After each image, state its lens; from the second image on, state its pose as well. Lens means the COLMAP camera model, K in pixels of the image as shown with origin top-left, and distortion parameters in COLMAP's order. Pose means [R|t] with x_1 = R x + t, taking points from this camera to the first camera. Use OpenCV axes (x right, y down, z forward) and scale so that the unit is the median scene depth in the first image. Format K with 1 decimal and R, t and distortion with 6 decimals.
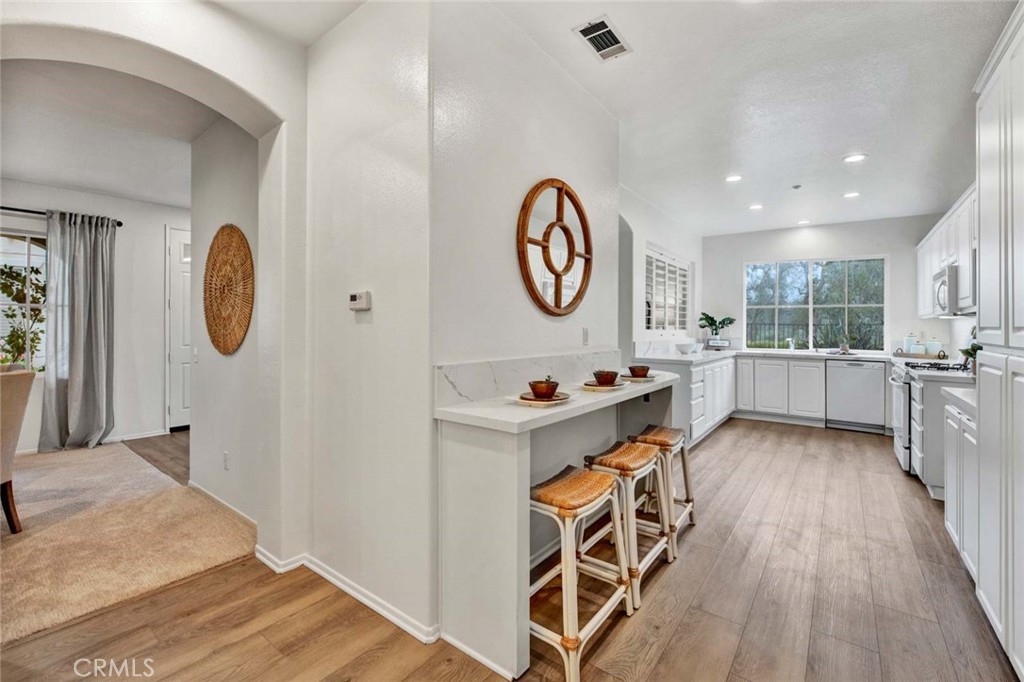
lens RADIAL K [[455.2, 0, 514.9], [0, 455.2, 319.8], [0, 0, 1]] dist [0.000172, -0.006915]
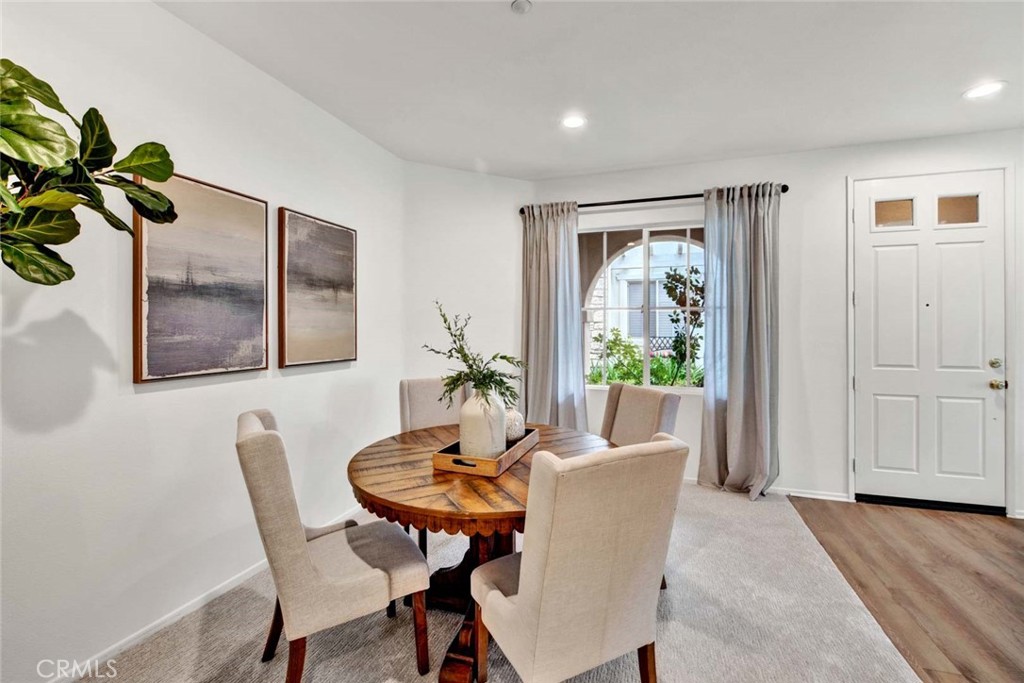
lens RADIAL K [[435.7, 0, 513.2], [0, 435.7, 322.2], [0, 0, 1]] dist [-0.001594, -0.000446]
pose [[0.347281, -0.006046, -0.937741, -0.385825], [0.003961, 0.999980, -0.004981, -0.002059], [0.937753, -0.001985, 0.347298, 0.369139]]
